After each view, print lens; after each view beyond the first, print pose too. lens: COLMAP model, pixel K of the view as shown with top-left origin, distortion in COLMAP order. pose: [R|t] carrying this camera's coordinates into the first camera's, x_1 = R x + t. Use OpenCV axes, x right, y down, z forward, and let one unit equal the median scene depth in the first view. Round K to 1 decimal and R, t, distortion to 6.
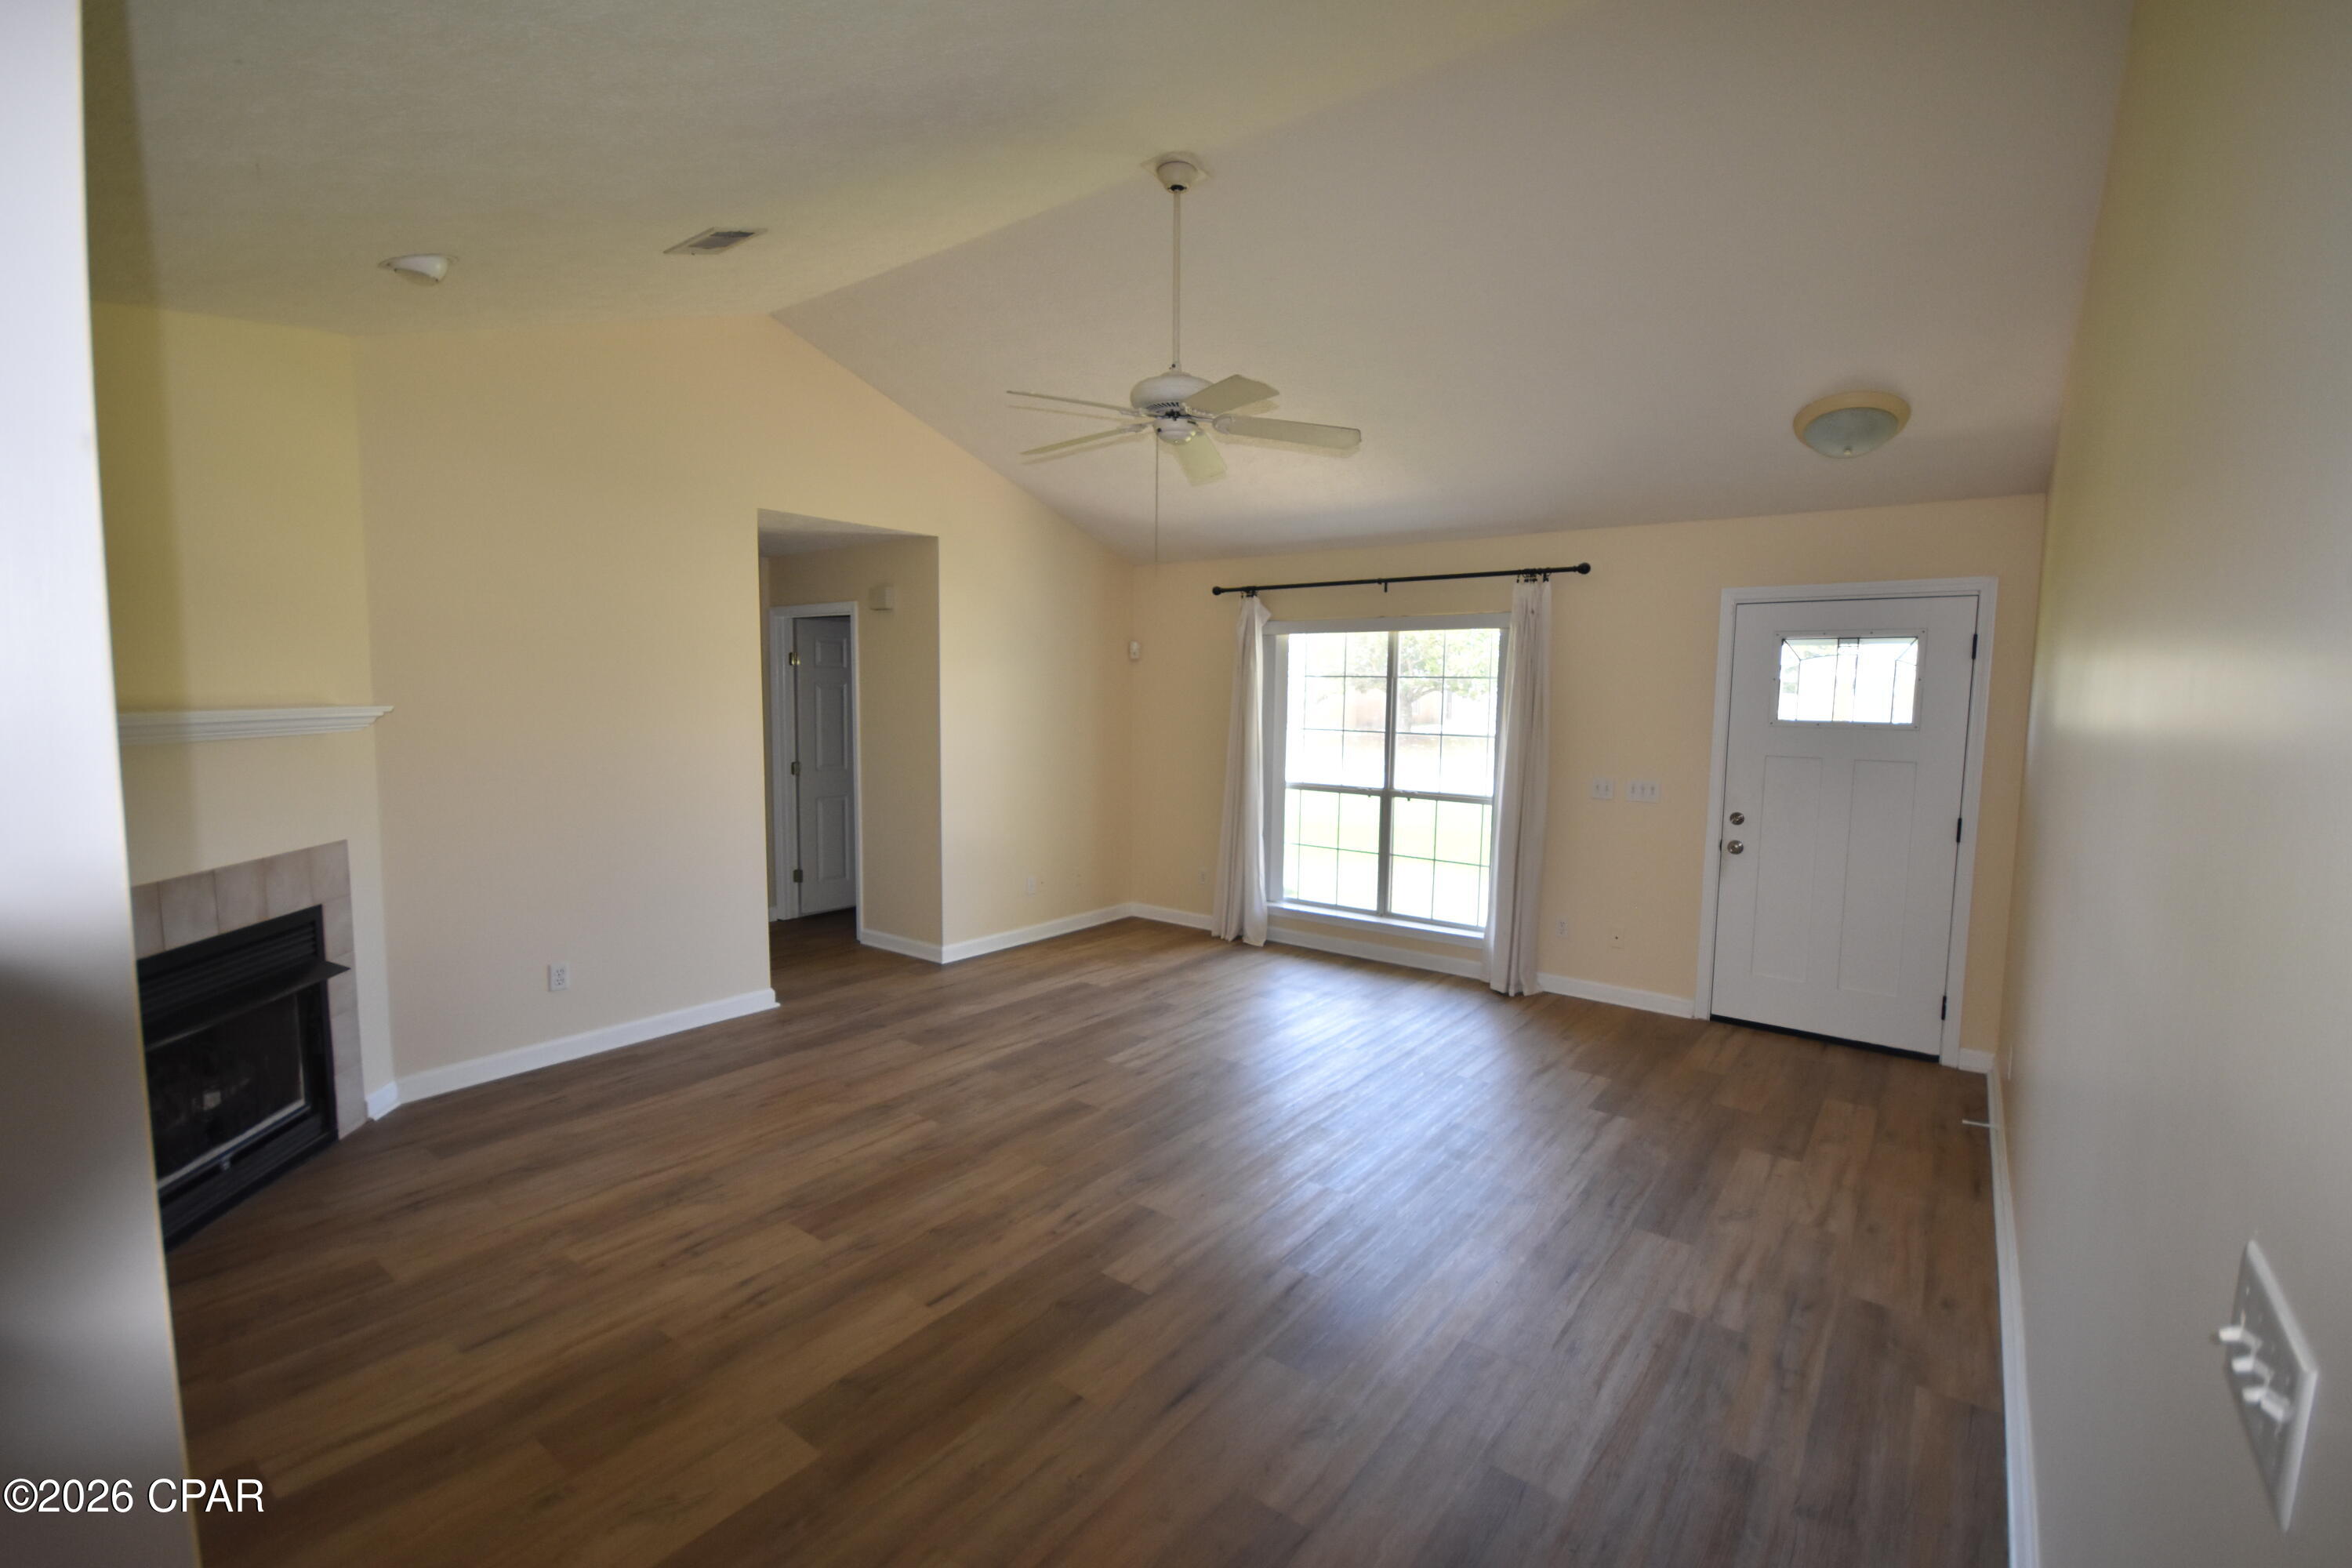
lens RADIAL K [[1008.9, 0, 1165.0], [0, 1008.9, 789.3], [0, 0, 1]] dist [0.001816, -0.000014]
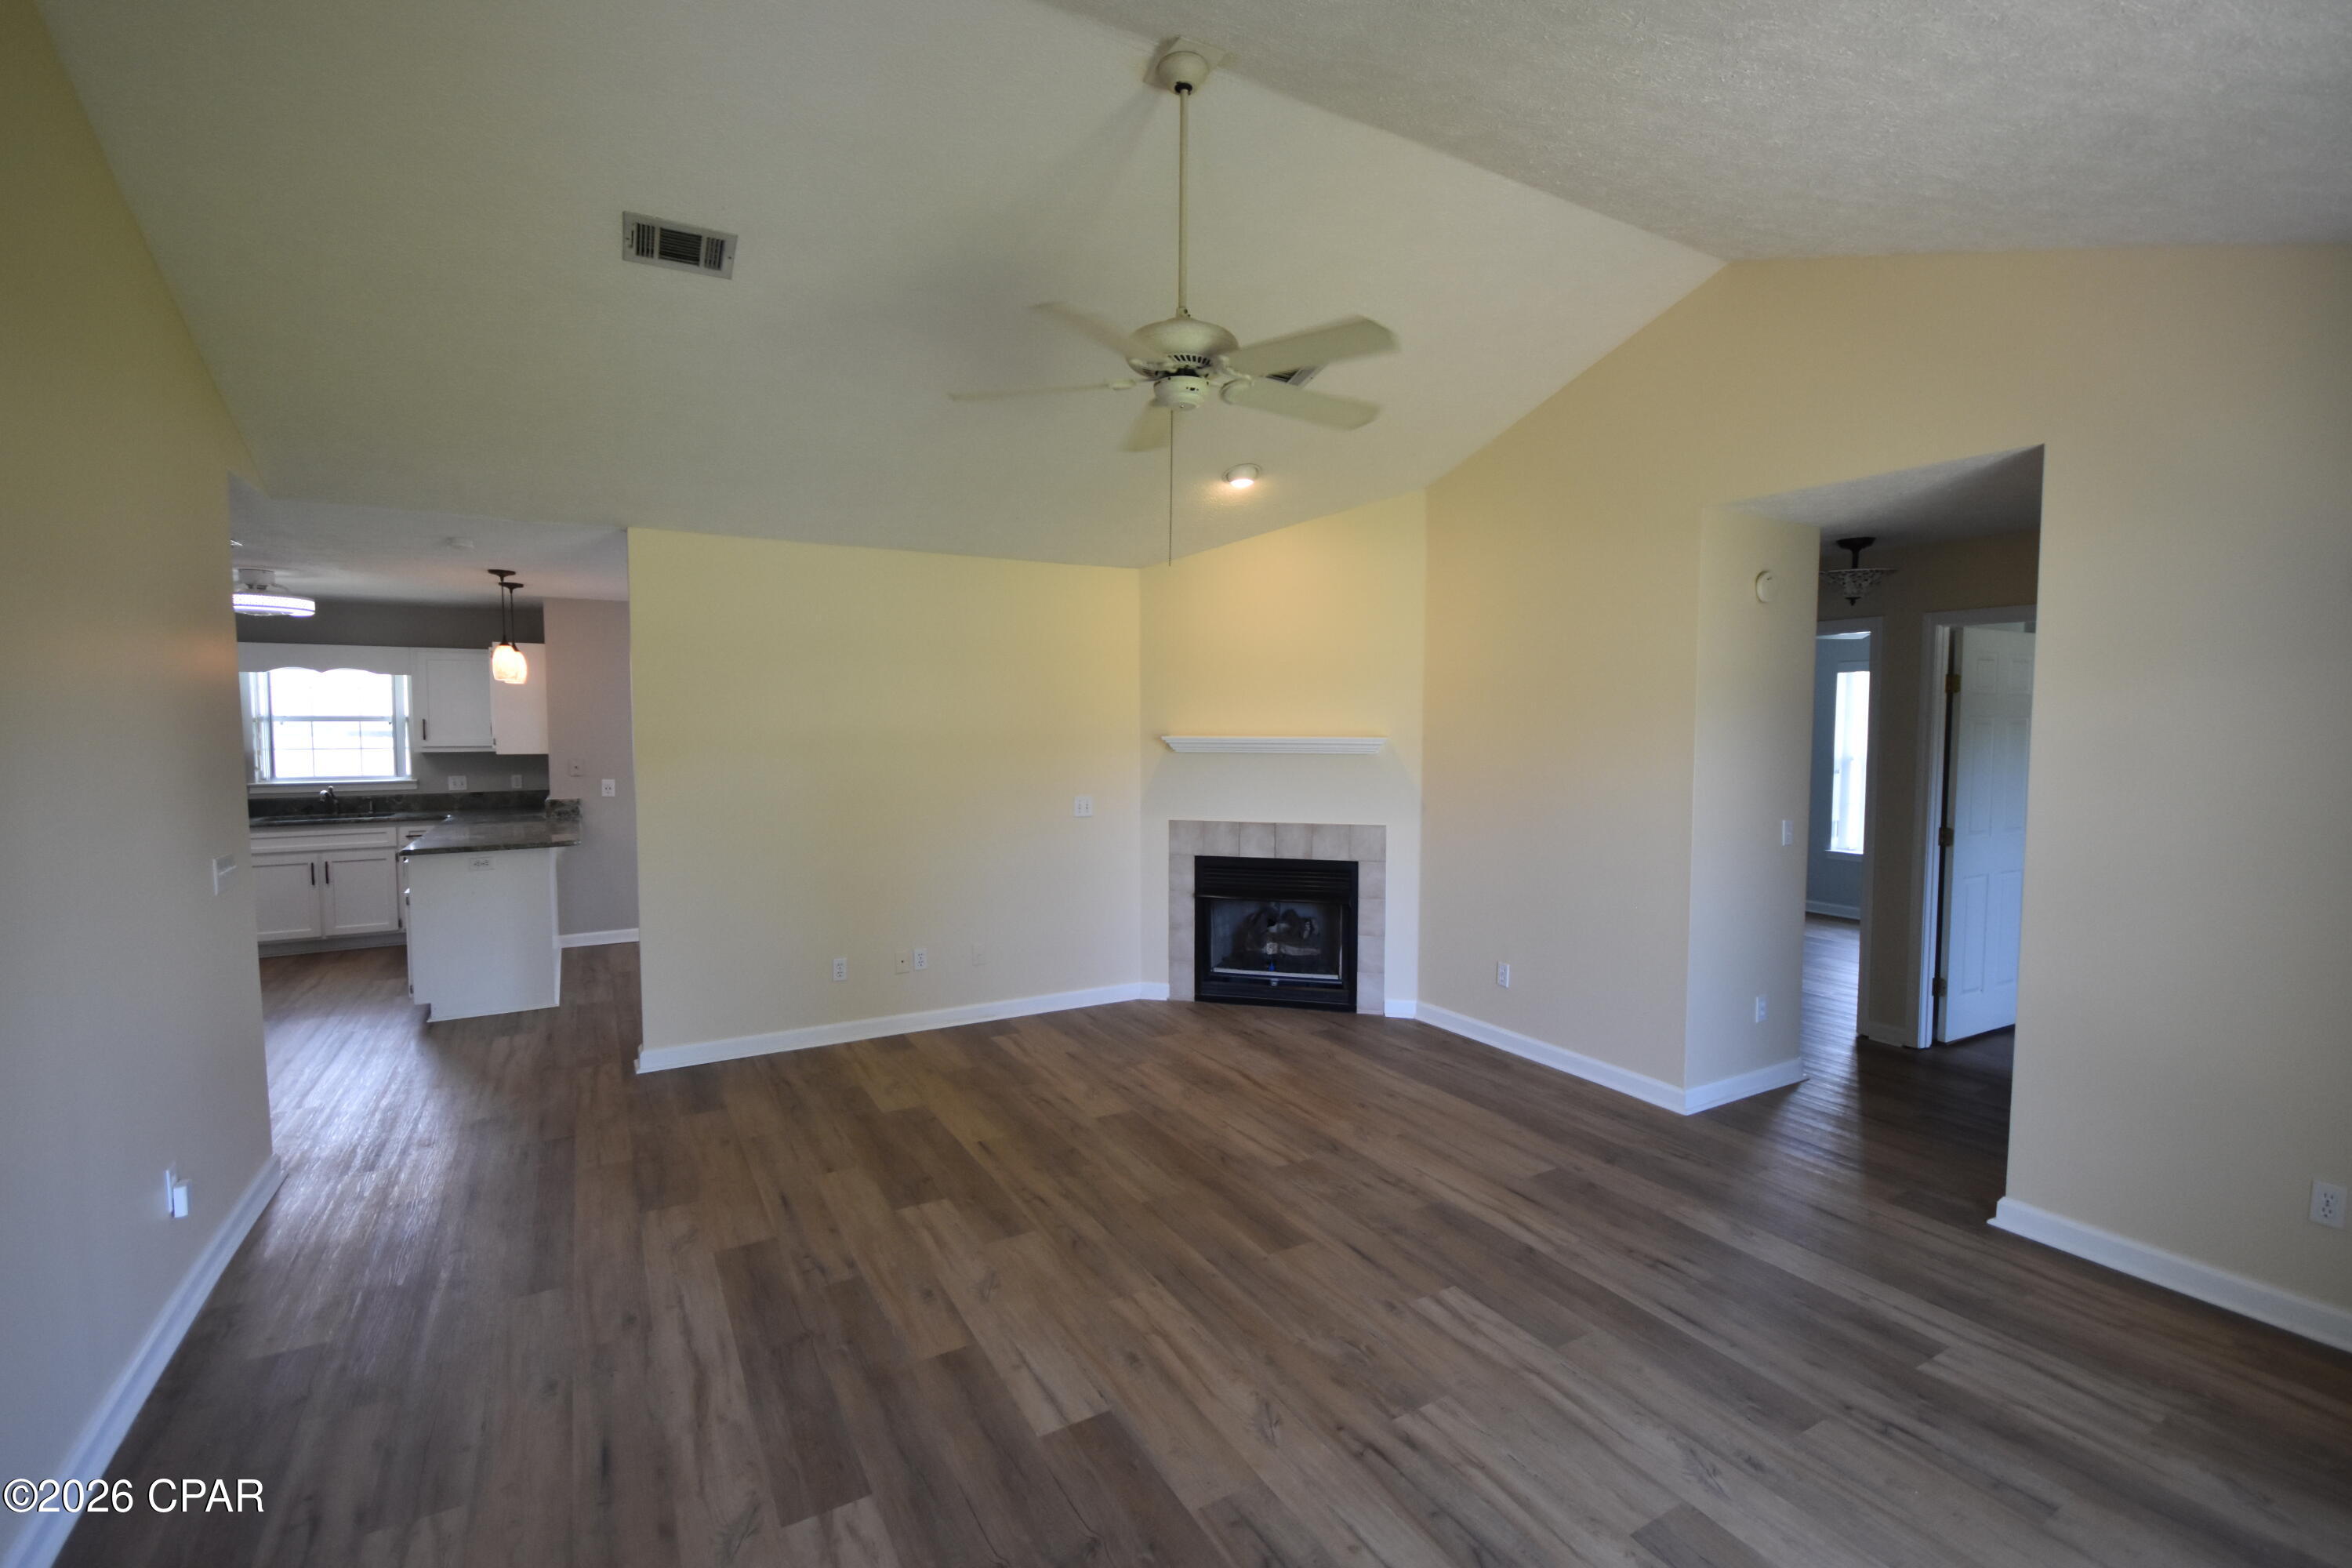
lens RADIAL K [[1008.9, 0, 1176.7], [0, 1008.9, 778.3], [0, 0, 1]] dist [0.001816, -0.000014]
pose [[-0.359020, 0.041649, -0.932400, 0.676252], [-0.095446, 0.992128, 0.081068, -0.107091], [0.928437, 0.118099, -0.352219, 1.154125]]
